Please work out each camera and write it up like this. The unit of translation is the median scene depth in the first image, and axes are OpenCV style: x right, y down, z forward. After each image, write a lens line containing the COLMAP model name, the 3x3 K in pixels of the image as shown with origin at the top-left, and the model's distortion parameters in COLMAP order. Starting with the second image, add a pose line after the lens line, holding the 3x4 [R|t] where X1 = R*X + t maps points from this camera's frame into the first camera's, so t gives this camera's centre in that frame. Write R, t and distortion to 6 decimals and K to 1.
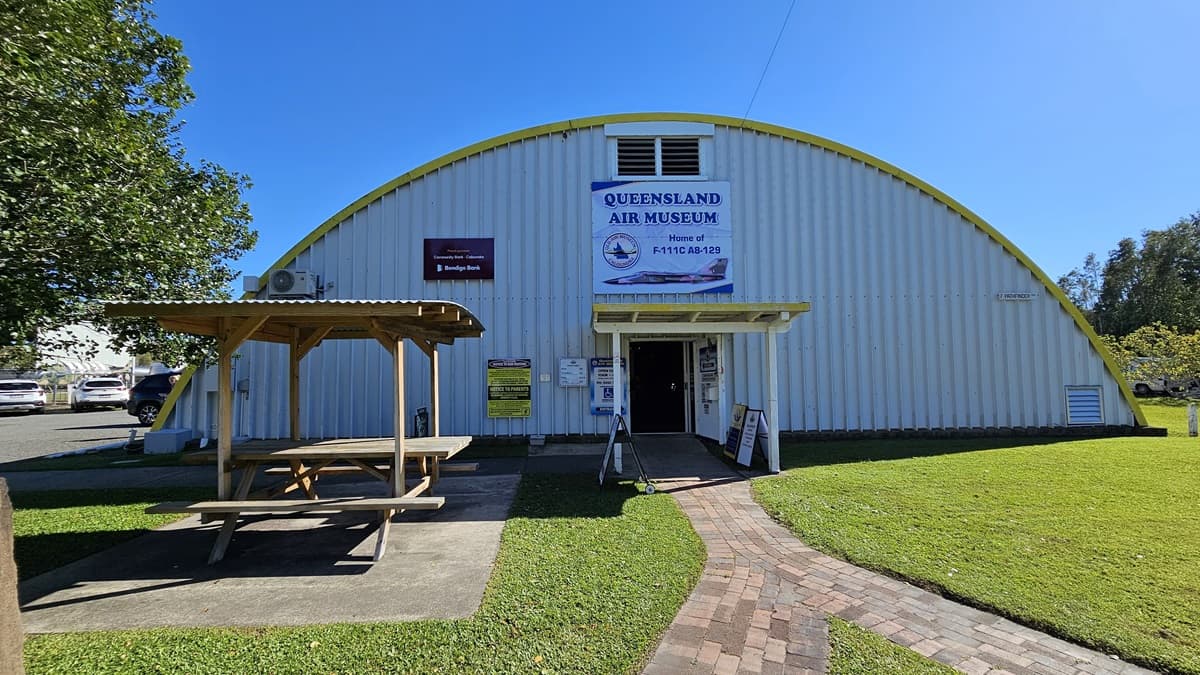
lens RADIAL K [[473.4, 0, 599.8], [0, 473.4, 344.8], [0, 0, 1]] dist [-0.003892, -0.000410]
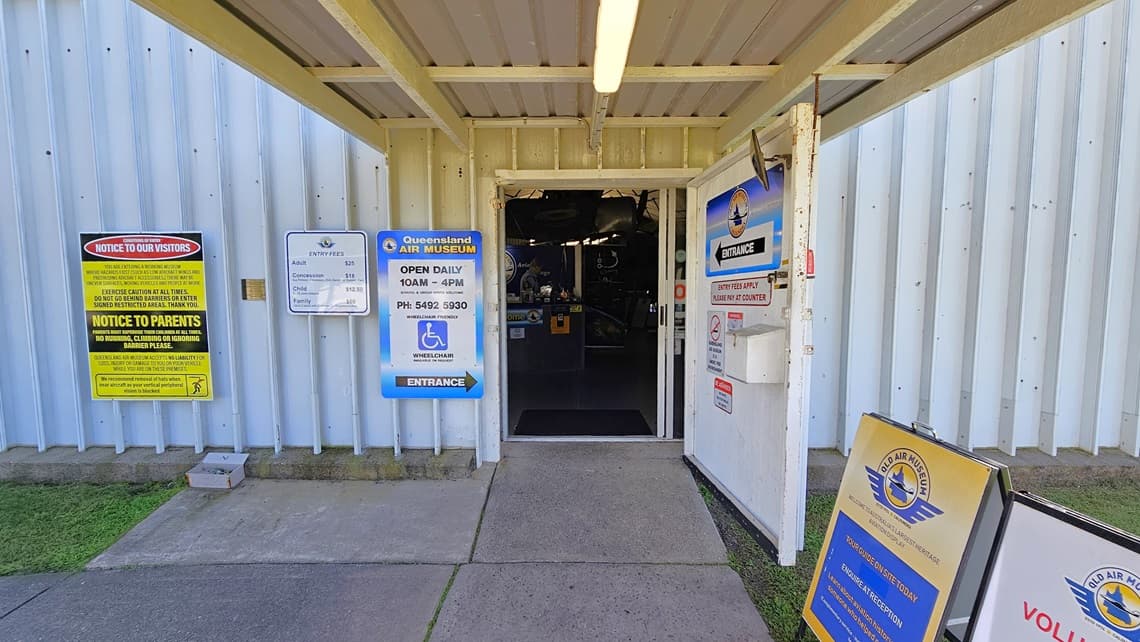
lens RADIAL K [[449.7, 0, 571.8], [0, 449.7, 321.8], [0, 0, 1]] dist [-0.003892, -0.000410]
pose [[0.998760, 0.013229, -0.047995, 0.135234], [-0.006426, 0.990241, 0.139220, 0.046335], [0.049369, -0.138739, 0.989098, 0.685669]]
